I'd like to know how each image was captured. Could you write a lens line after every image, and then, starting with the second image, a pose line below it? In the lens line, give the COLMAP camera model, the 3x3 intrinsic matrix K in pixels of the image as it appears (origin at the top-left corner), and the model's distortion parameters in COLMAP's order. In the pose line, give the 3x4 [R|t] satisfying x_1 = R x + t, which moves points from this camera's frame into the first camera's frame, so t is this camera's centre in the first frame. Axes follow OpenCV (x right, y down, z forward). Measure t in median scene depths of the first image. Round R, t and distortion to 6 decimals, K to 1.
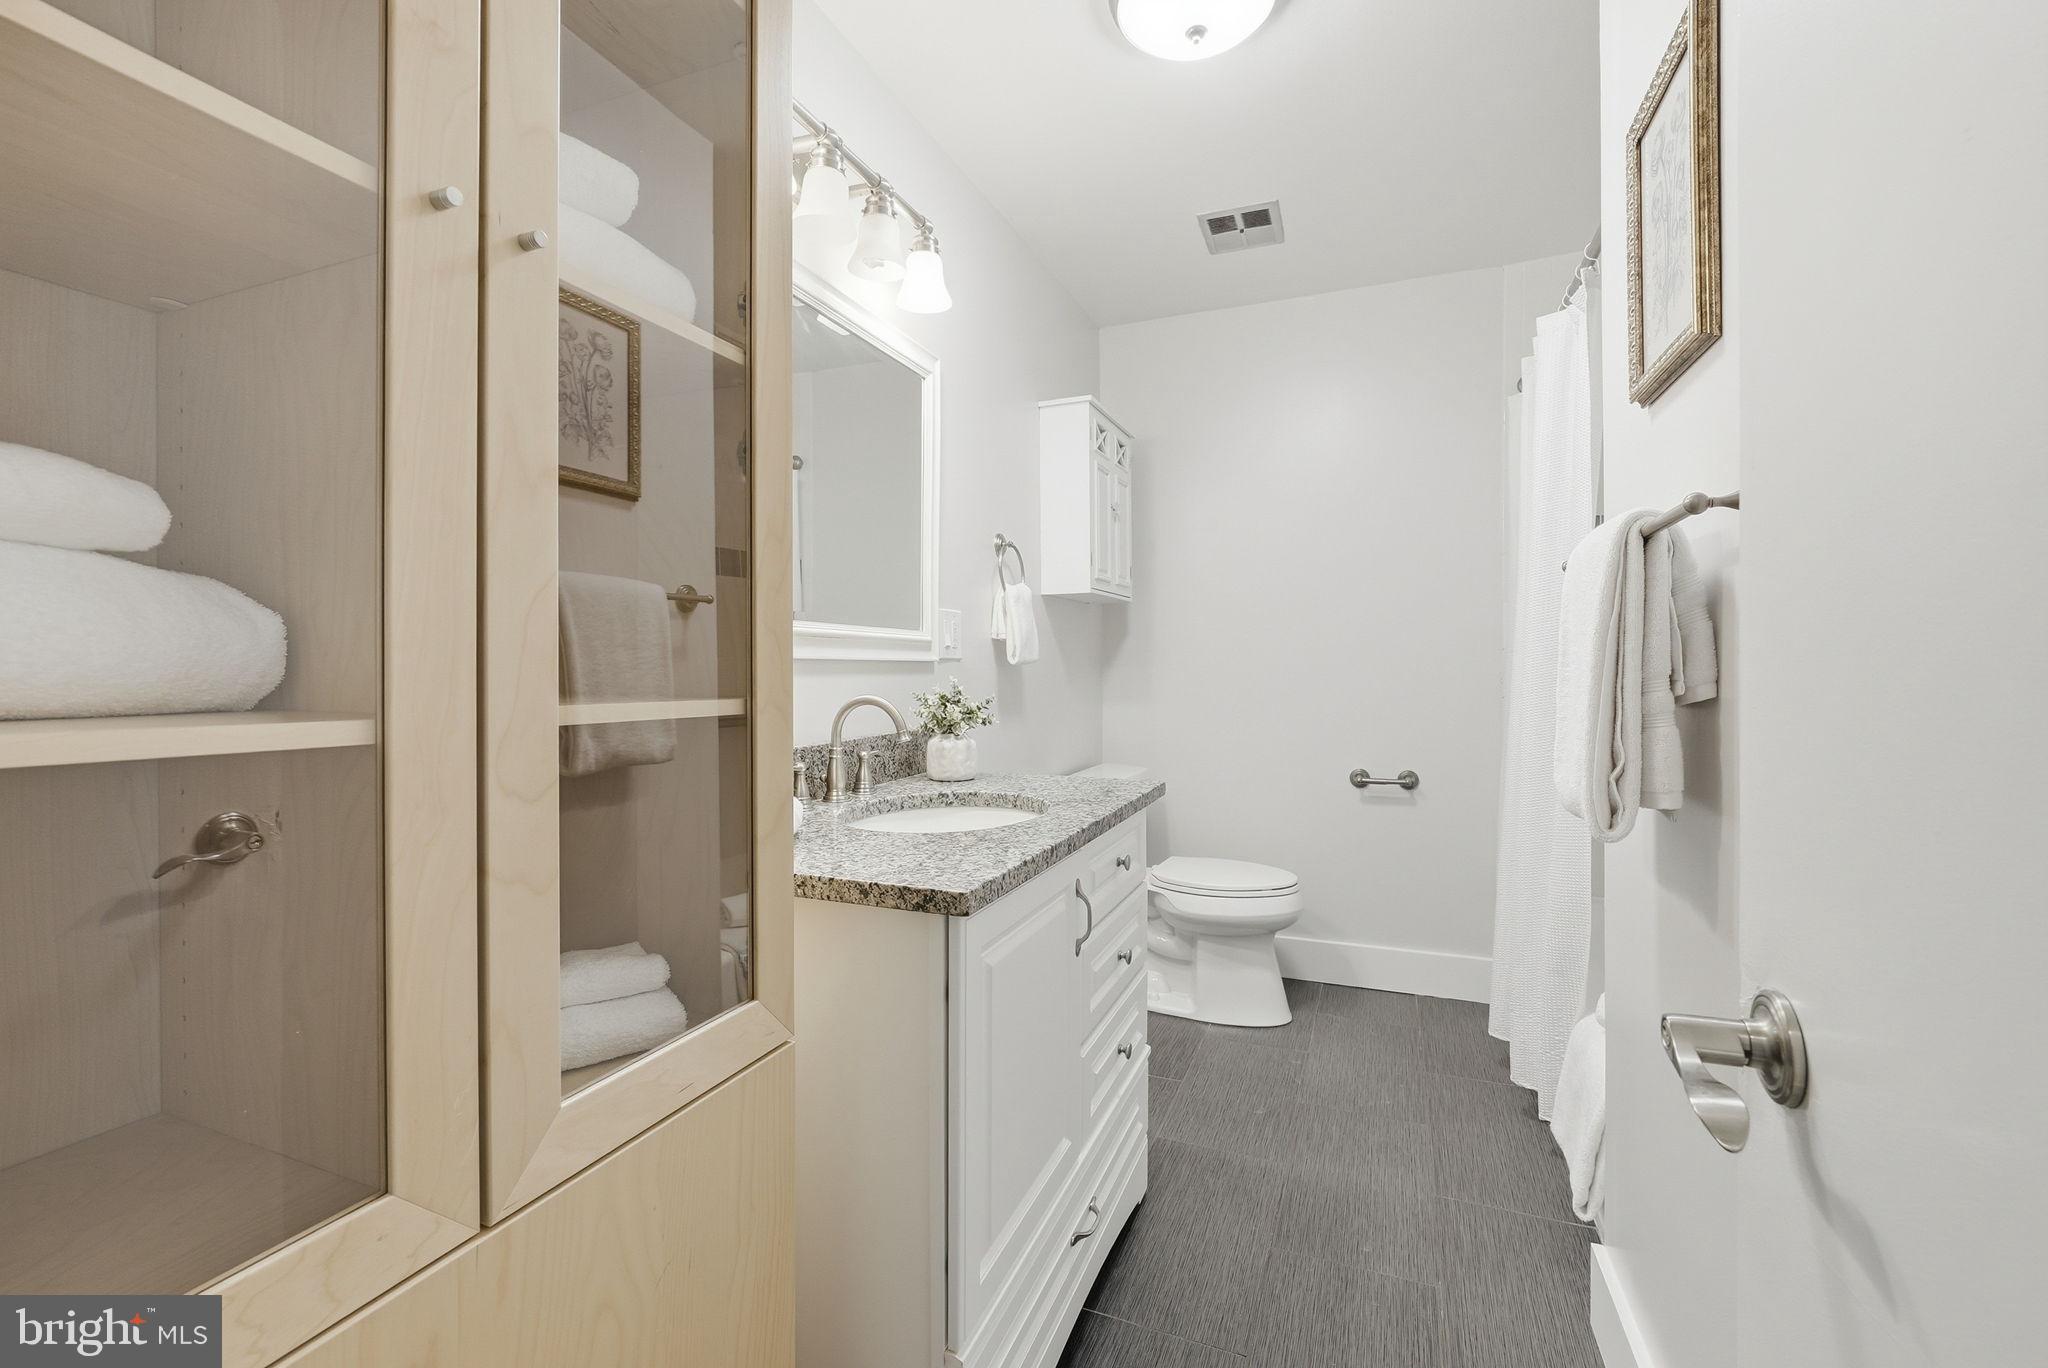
lens RADIAL K [[854.4, 0, 1024.0], [0, 854.4, 684.0], [0, 0, 1]] dist [-0.009573, 0.000578]
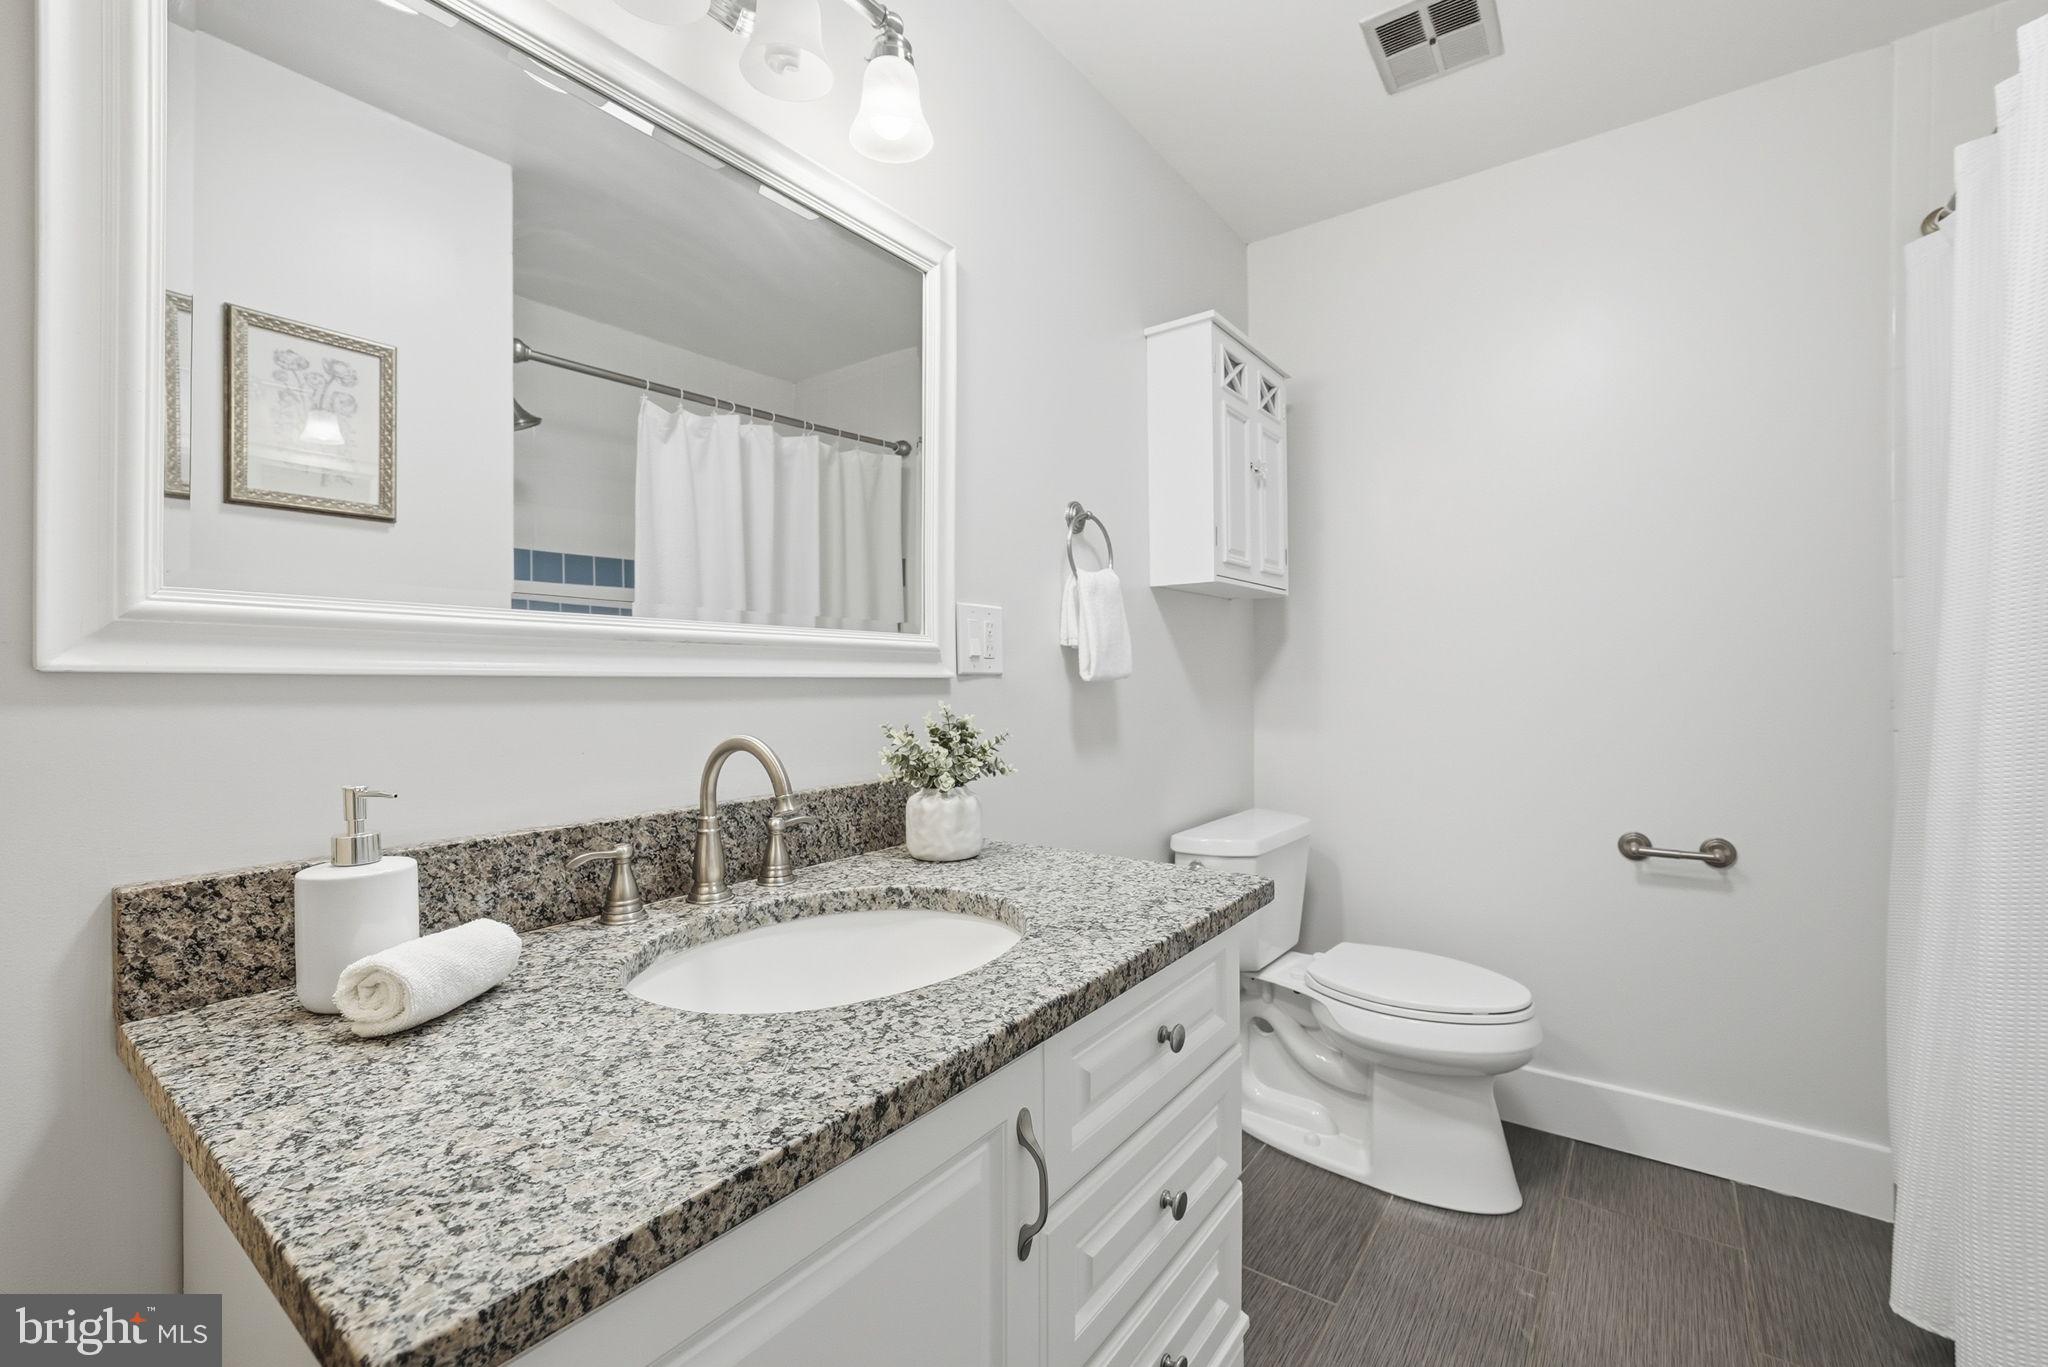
lens RADIAL K [[854.4, 0, 1024.0], [0, 854.4, 683.5], [0, 0, 1]] dist [-0.009573, 0.000578]
pose [[0.971174, 0.000013, -0.238373, 0.104450], [-0.003074, 0.999917, -0.012473, -0.011223], [0.238353, 0.012846, 0.971094, 0.283817]]
